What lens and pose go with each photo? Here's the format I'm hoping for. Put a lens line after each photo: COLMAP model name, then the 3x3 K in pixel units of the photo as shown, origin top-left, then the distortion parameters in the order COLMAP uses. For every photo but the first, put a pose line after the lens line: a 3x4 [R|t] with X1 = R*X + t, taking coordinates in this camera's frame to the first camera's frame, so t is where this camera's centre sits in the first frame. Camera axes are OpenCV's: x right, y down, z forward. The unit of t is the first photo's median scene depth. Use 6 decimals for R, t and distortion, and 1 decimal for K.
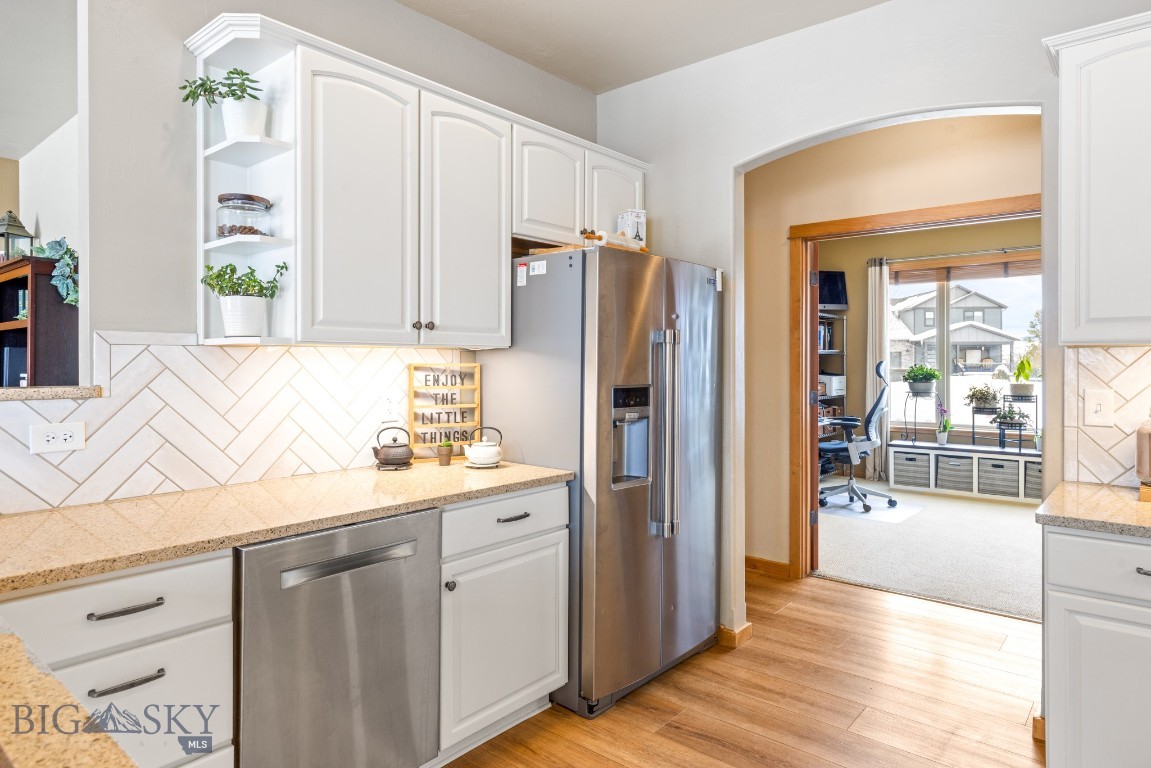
lens RADIAL K [[674.0, 0, 581.5], [0, 674.0, 359.2], [0, 0, 1]] dist [0.006734, -0.005901]
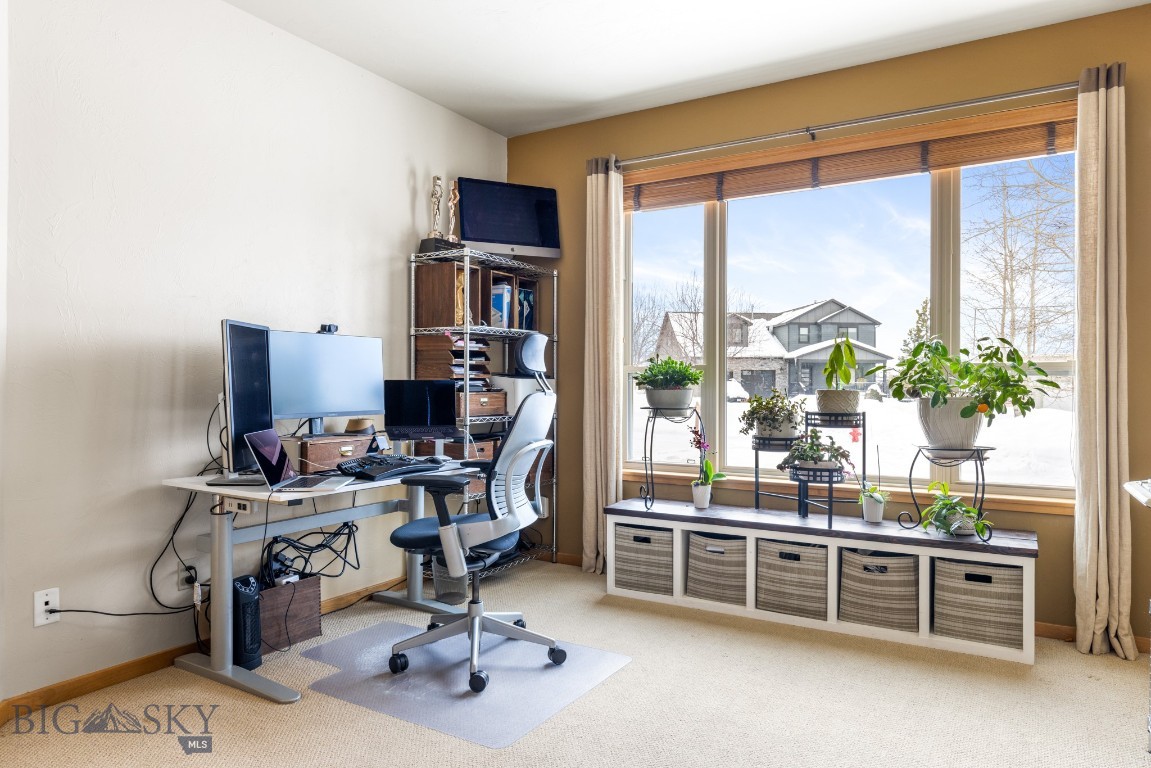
lens RADIAL K [[742.3, 0, 569.9], [0, 742.3, 384.1], [0, 0, 1]] dist [0.016155, -0.005537]
pose [[0.986673, 0.002221, 0.162699, 0.348321], [-0.003292, 0.999975, 0.006313, 0.028034], [-0.162681, -0.006765, 0.986656, 0.462907]]
